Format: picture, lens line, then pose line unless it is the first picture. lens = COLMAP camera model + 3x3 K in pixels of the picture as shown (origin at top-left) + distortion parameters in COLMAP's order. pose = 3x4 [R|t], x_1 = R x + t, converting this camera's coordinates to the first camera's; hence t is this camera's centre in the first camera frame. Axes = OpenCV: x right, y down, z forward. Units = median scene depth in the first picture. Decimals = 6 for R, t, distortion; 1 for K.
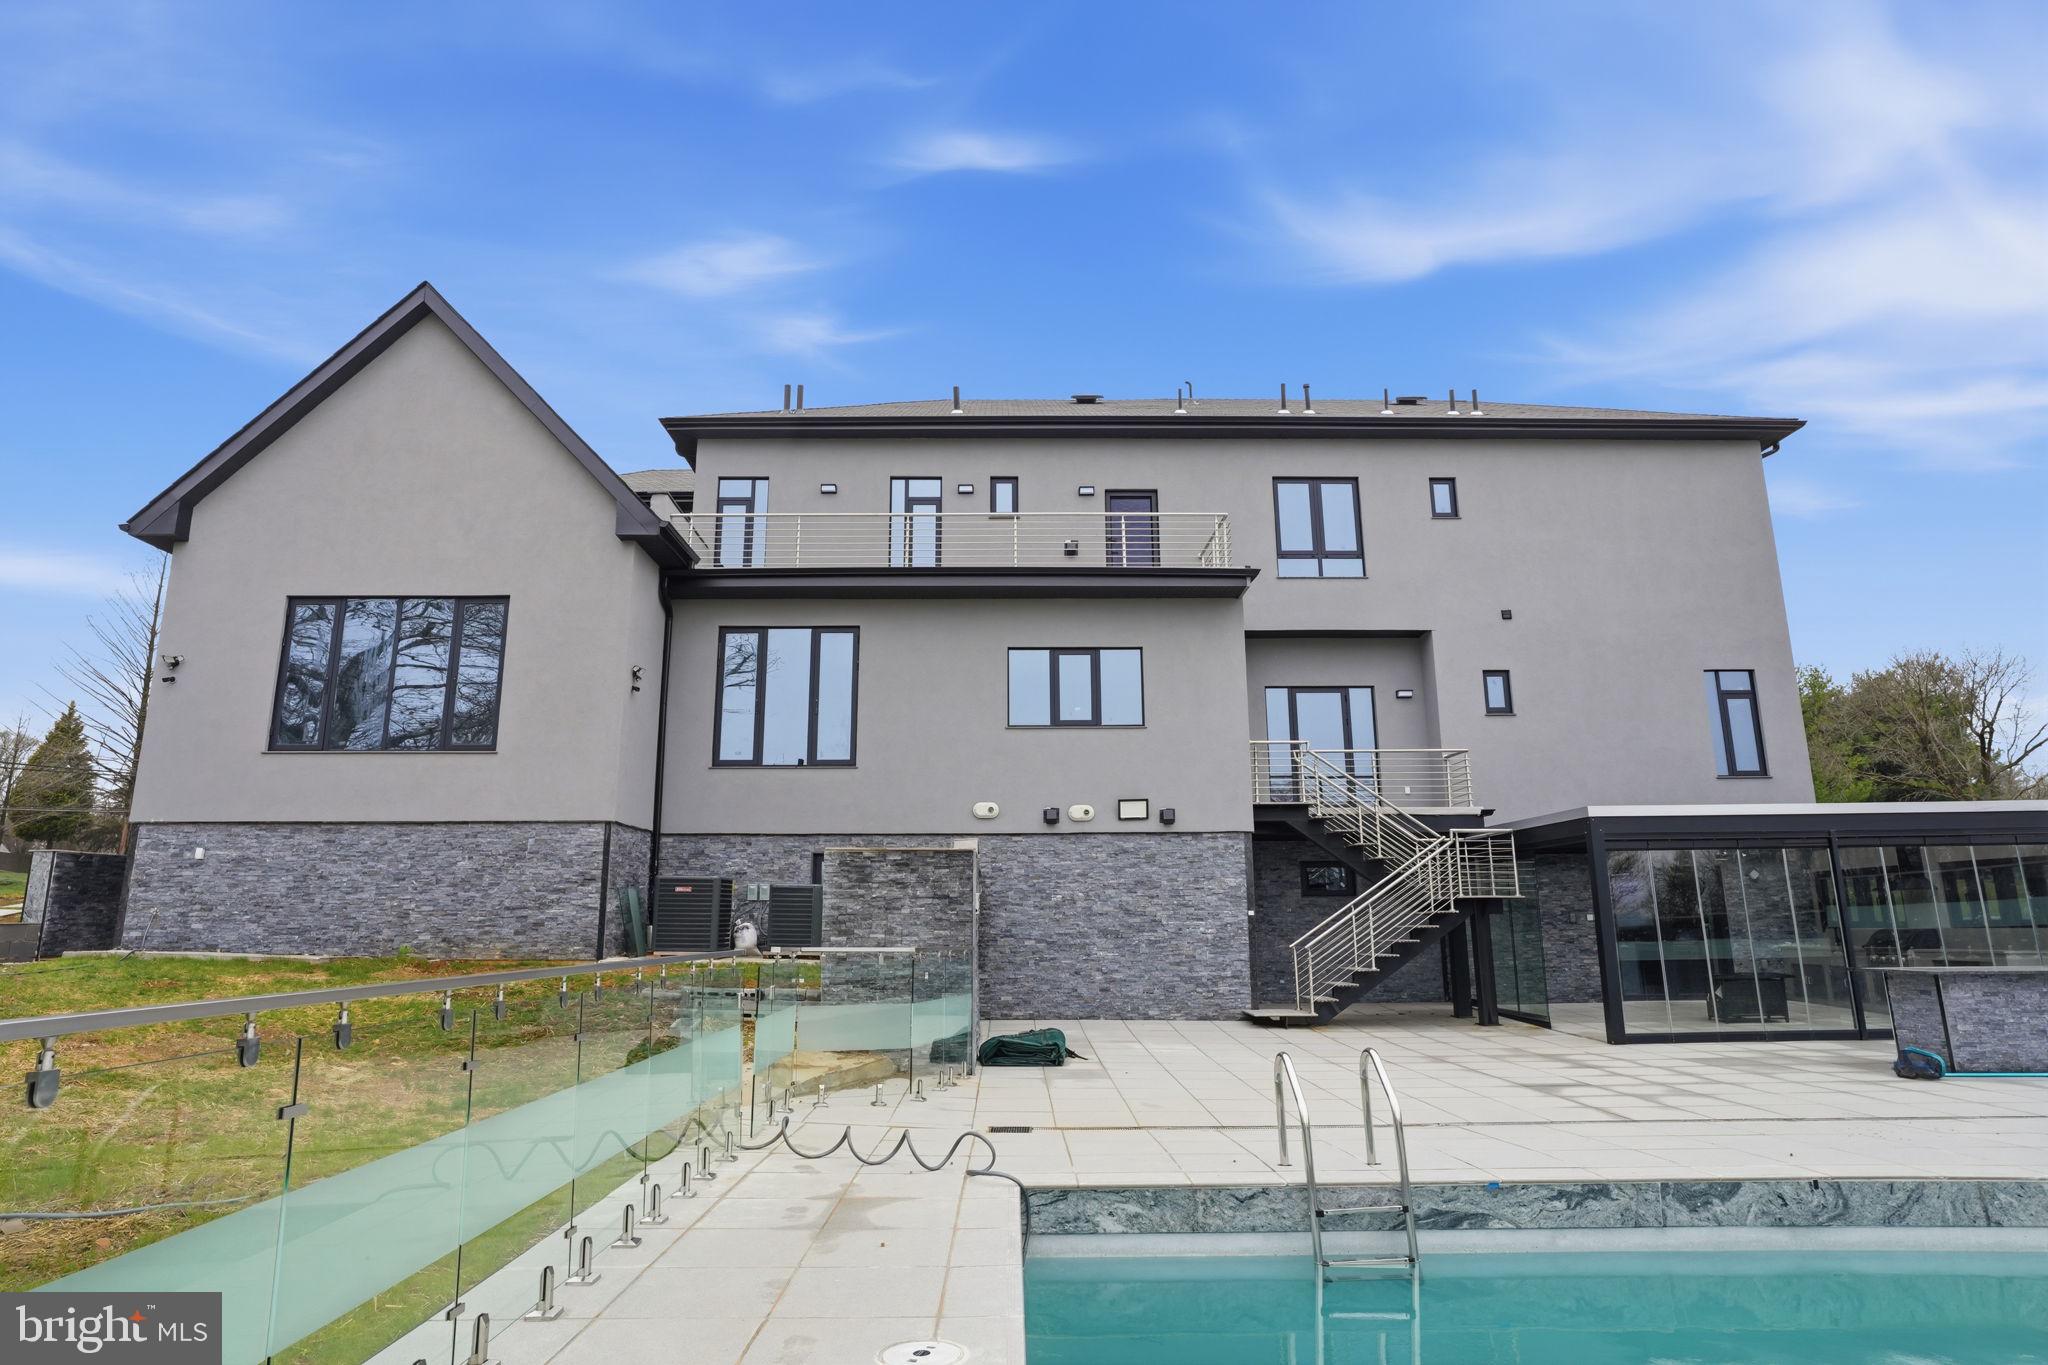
lens RADIAL K [[1208.9, 0, 1022.8], [0, 1208.9, 659.0], [0, 0, 1]] dist [-0.038942, 0.033466]
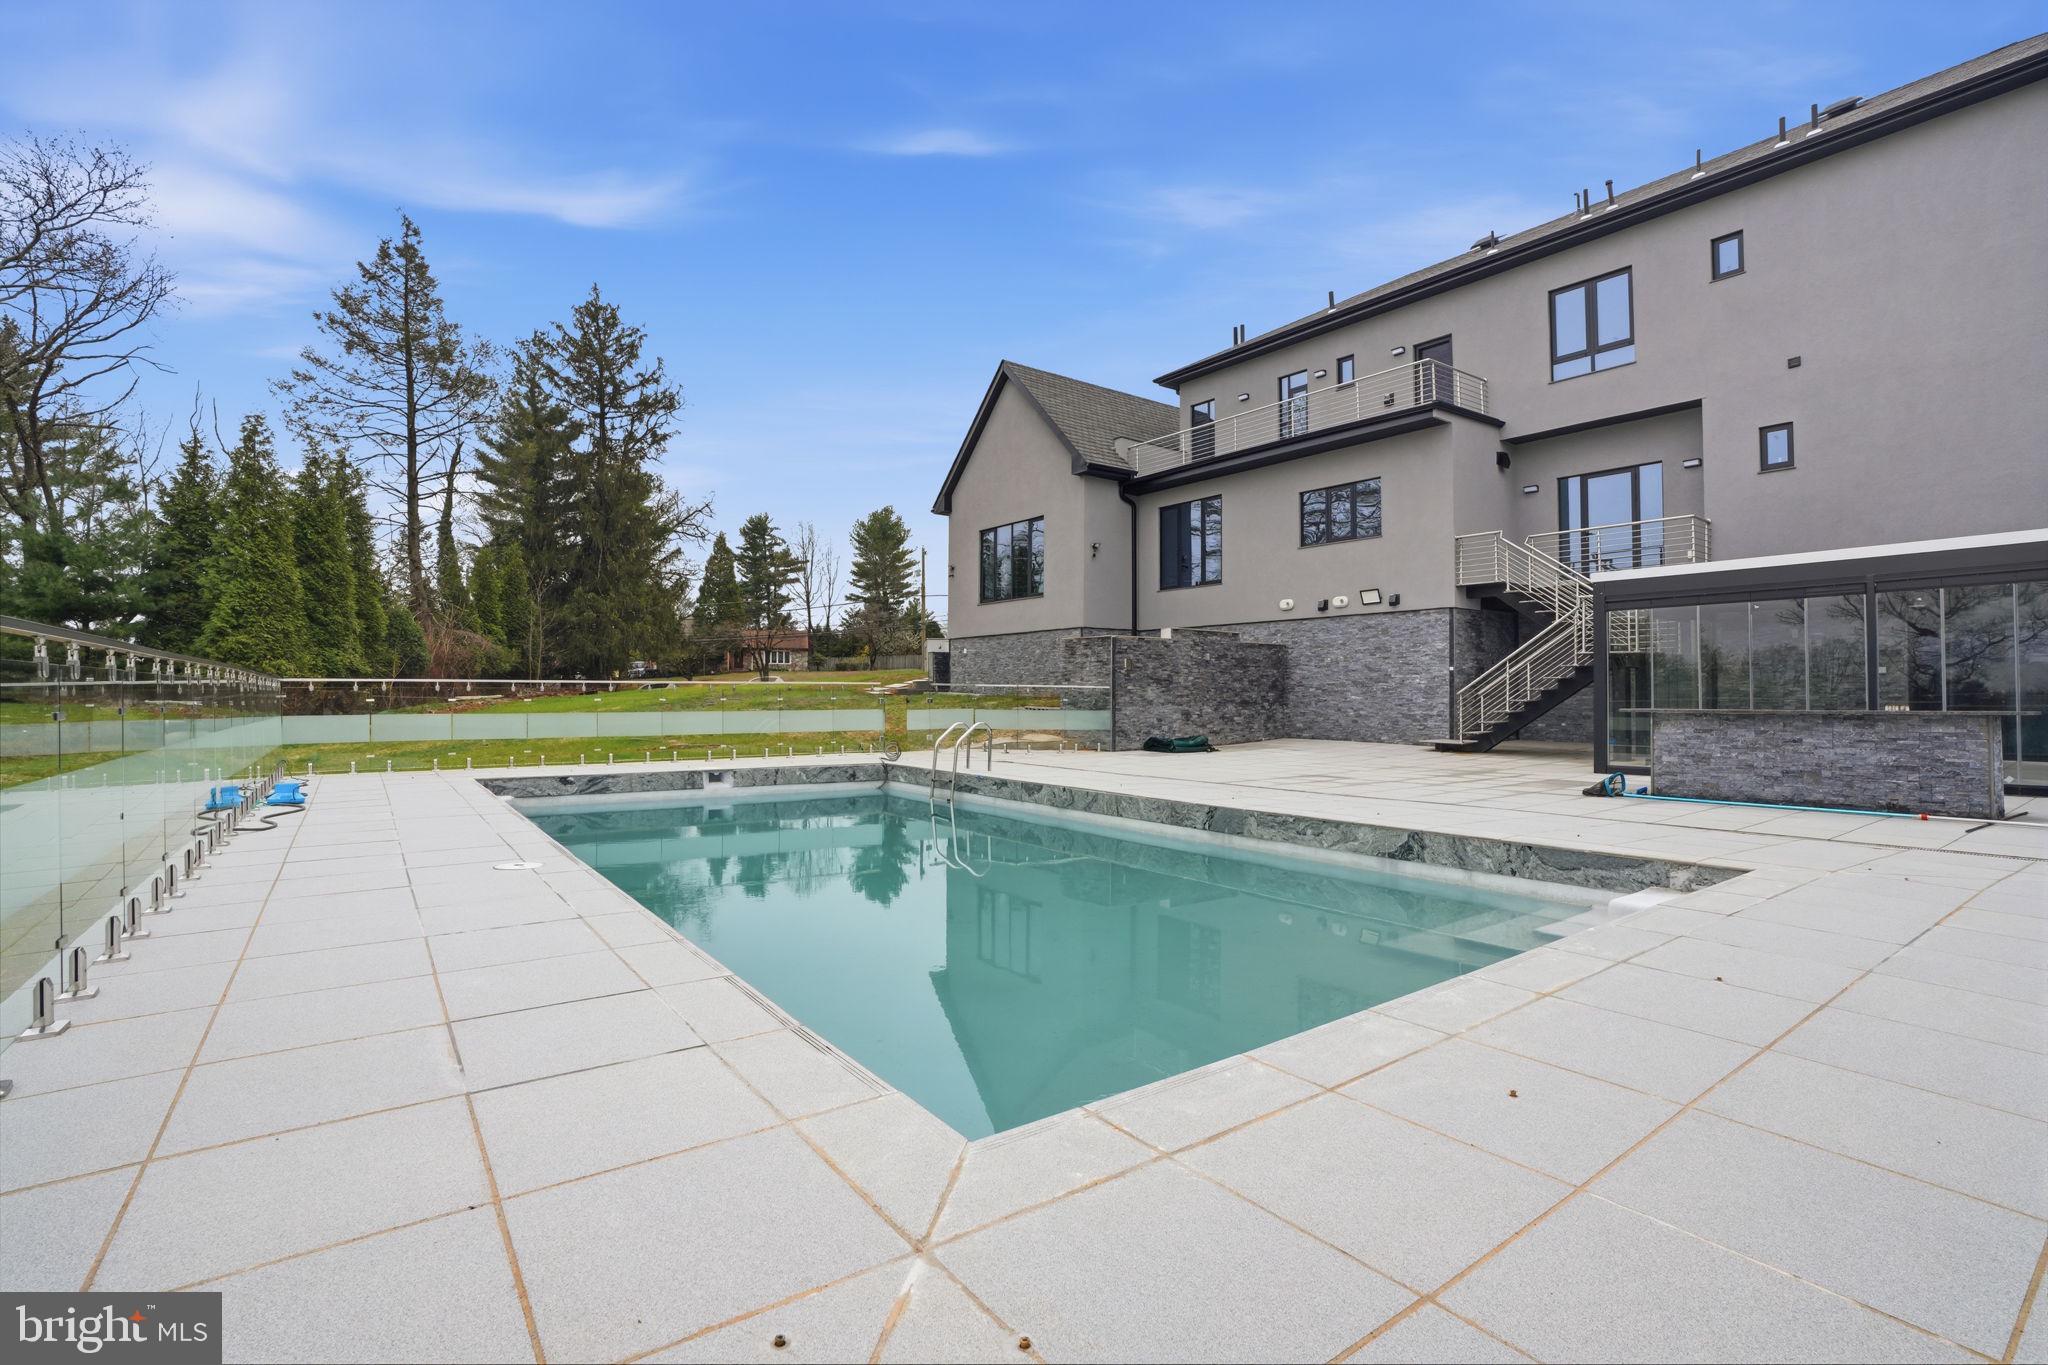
lens RADIAL K [[980.7, 0, 953.4], [0, 980.7, 682.8], [0, 0, 1]] dist [-0.066587, 0.021619]
pose [[0.528073, -0.002702, -0.849195, 0.788565], [0.177245, 0.978321, 0.107107, 0.016112], [0.830496, -0.207076, 0.517104, -0.001601]]
